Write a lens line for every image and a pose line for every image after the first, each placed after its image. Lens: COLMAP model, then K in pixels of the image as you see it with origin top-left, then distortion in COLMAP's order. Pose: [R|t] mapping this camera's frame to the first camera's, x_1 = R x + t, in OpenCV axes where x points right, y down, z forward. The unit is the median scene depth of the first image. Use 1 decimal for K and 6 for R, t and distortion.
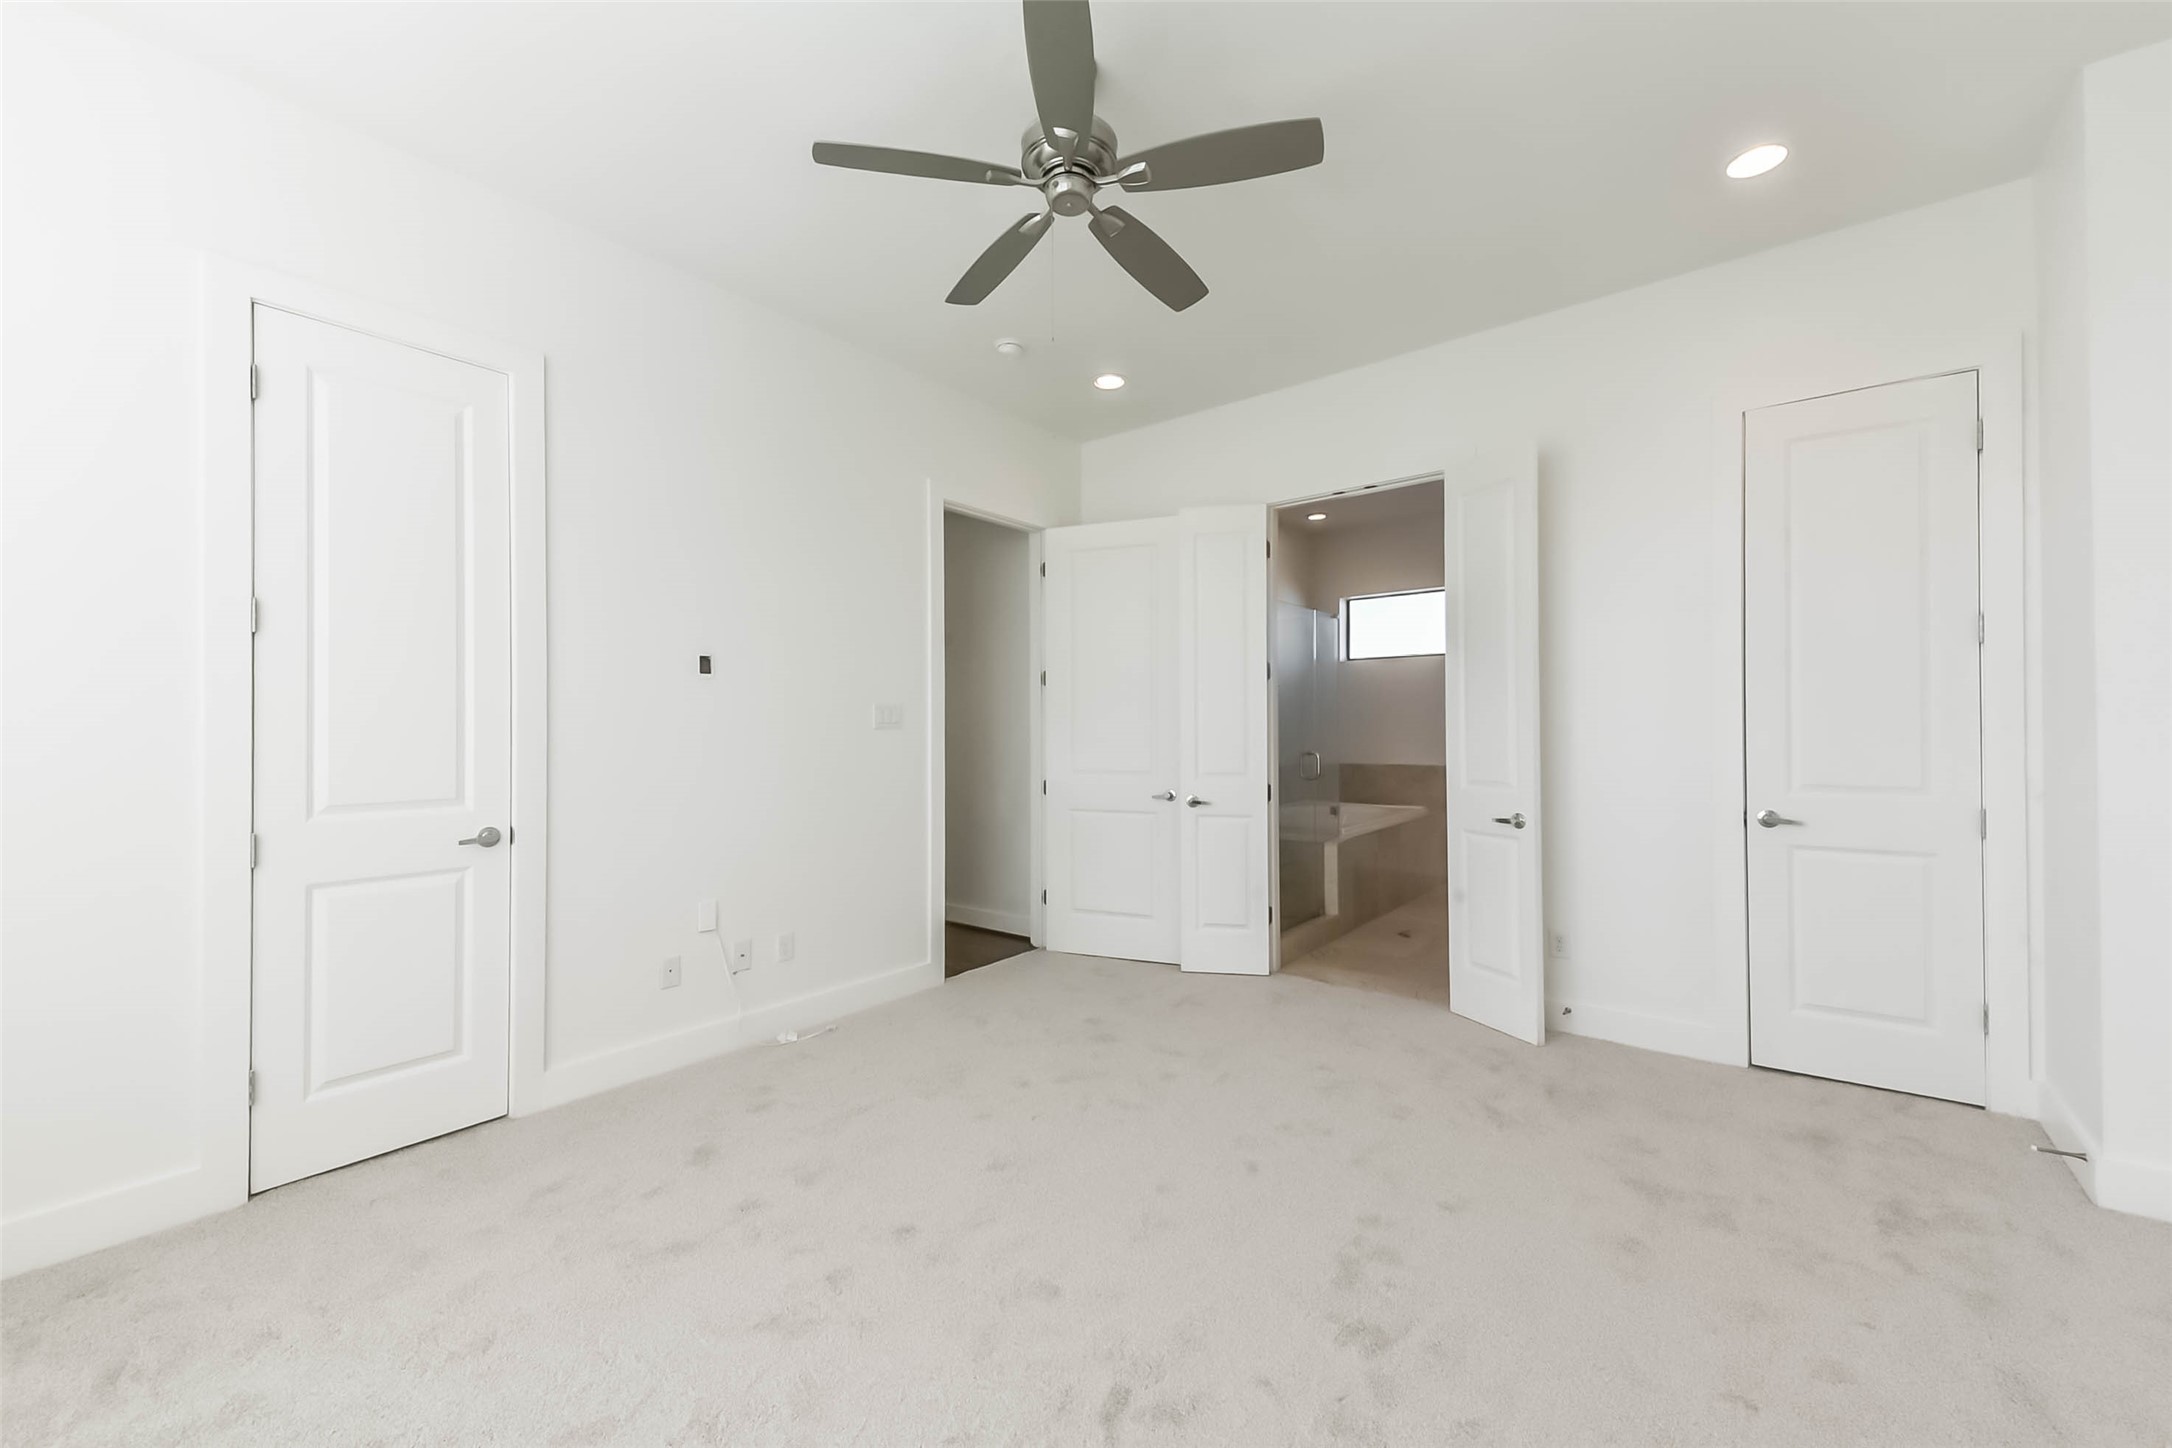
lens RADIAL K [[847.6, 0, 1078.1], [0, 847.6, 717.5], [0, 0, 1]] dist [0.030718, -0.005704]
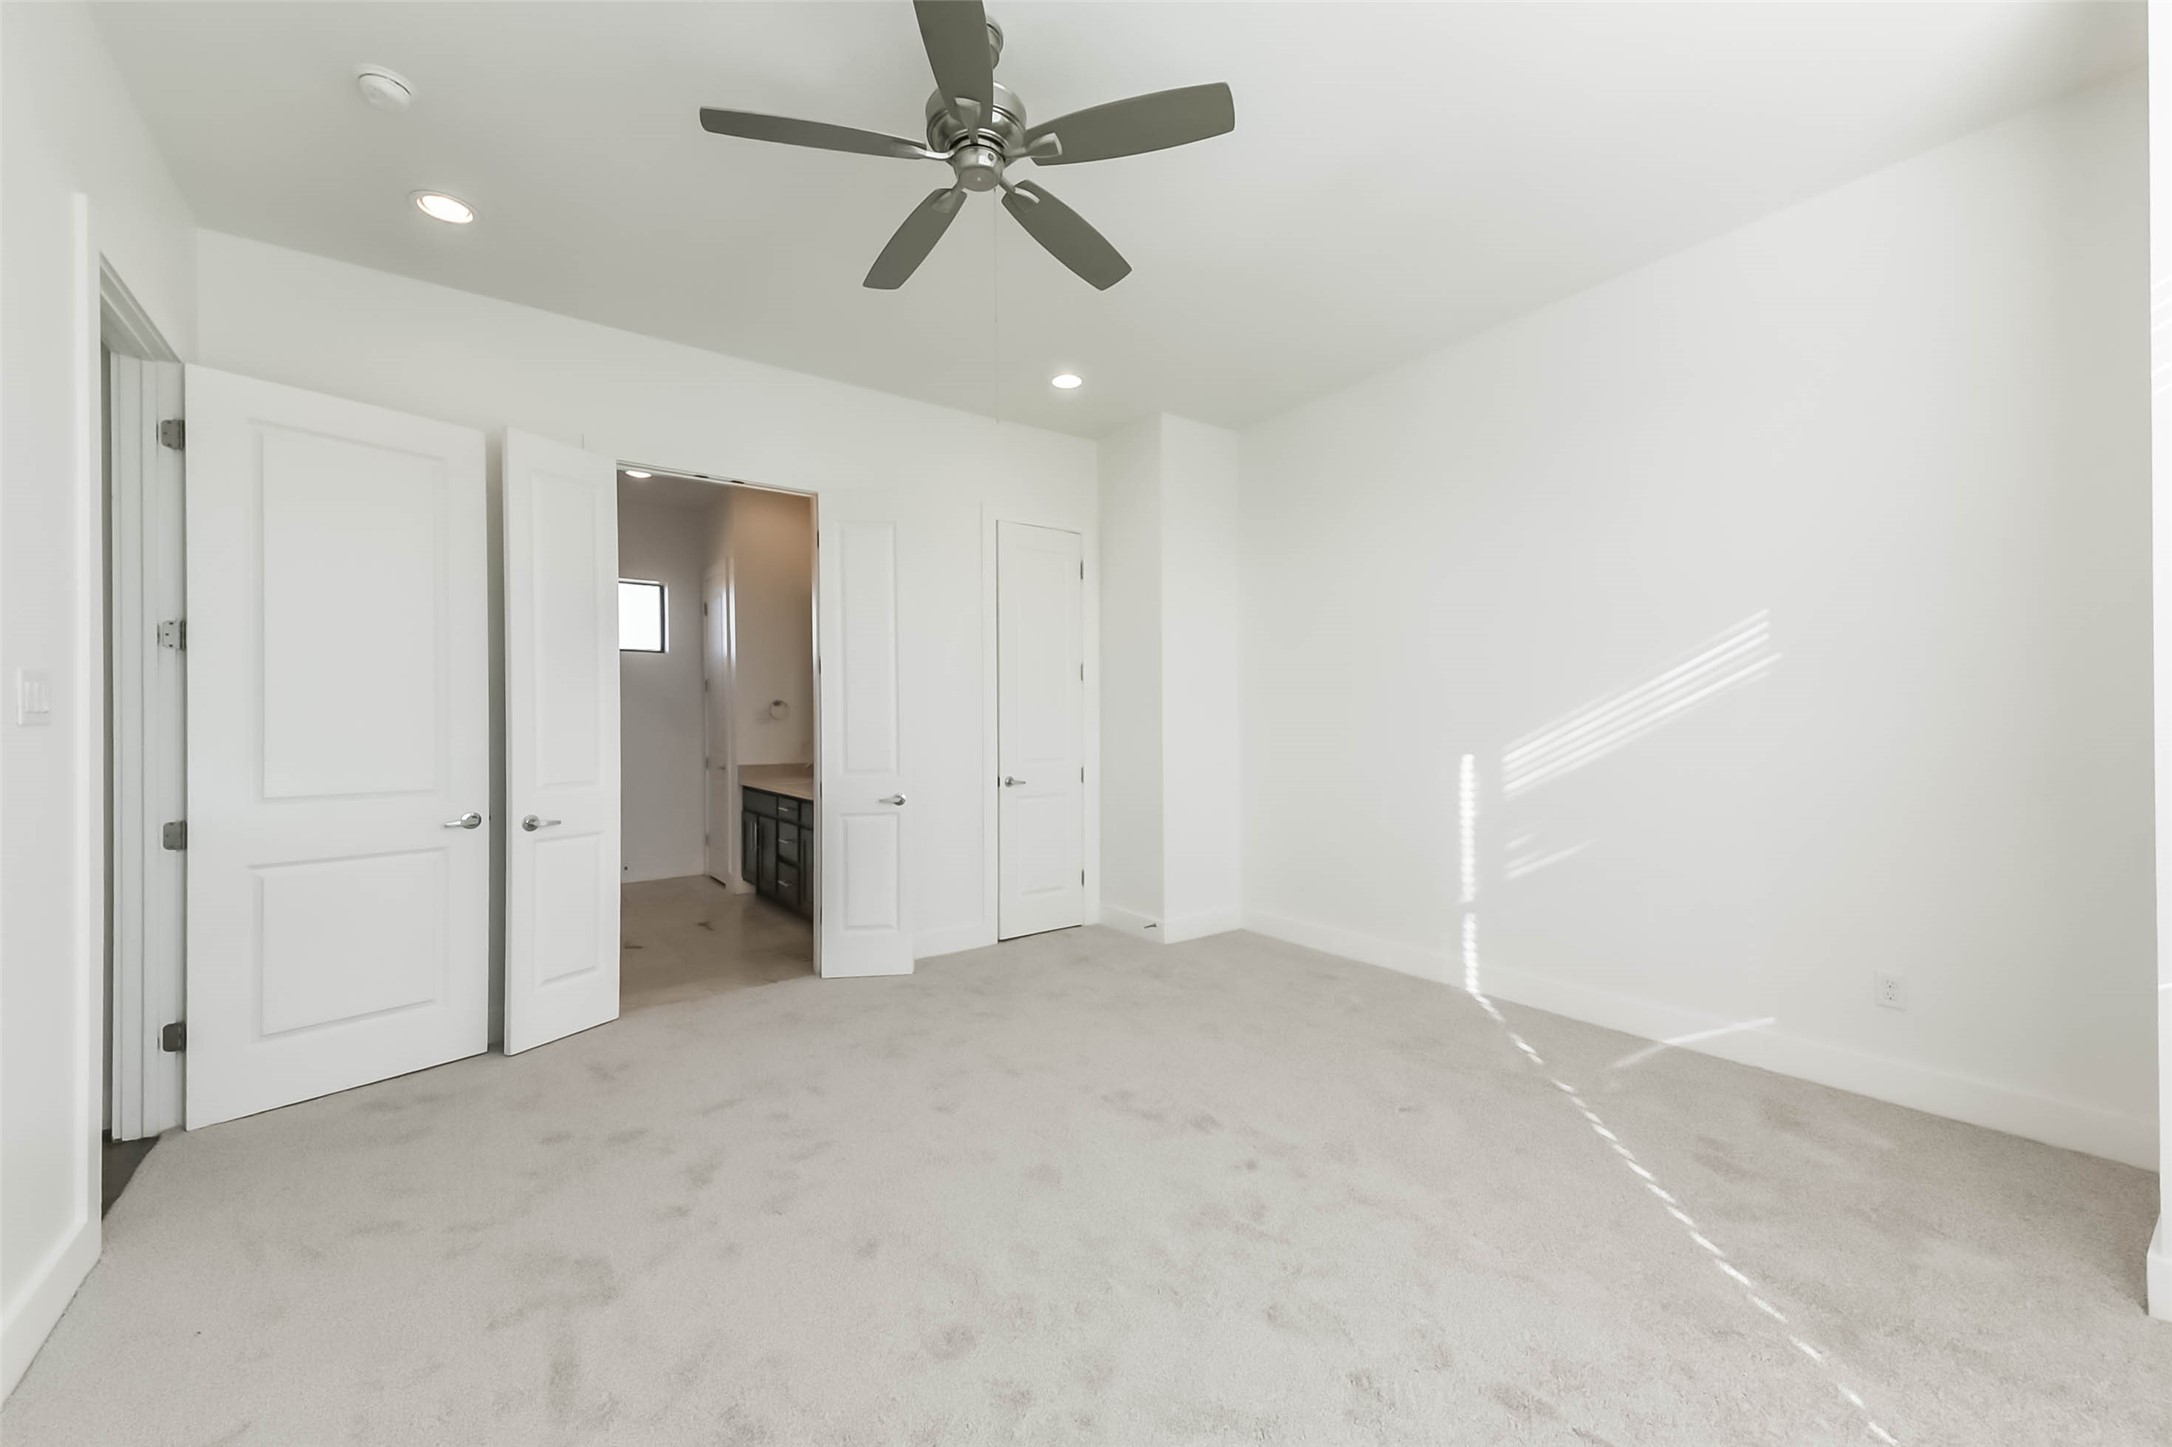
lens RADIAL K [[847.6, 0, 1080.6], [0, 847.6, 716.7], [0, 0, 1]] dist [0.030718, -0.005704]
pose [[0.270792, 0.011418, 0.962570, -0.607916], [-0.005309, 0.999932, -0.010368, 0.013539], [-0.962623, -0.002302, 0.270834, 0.420016]]
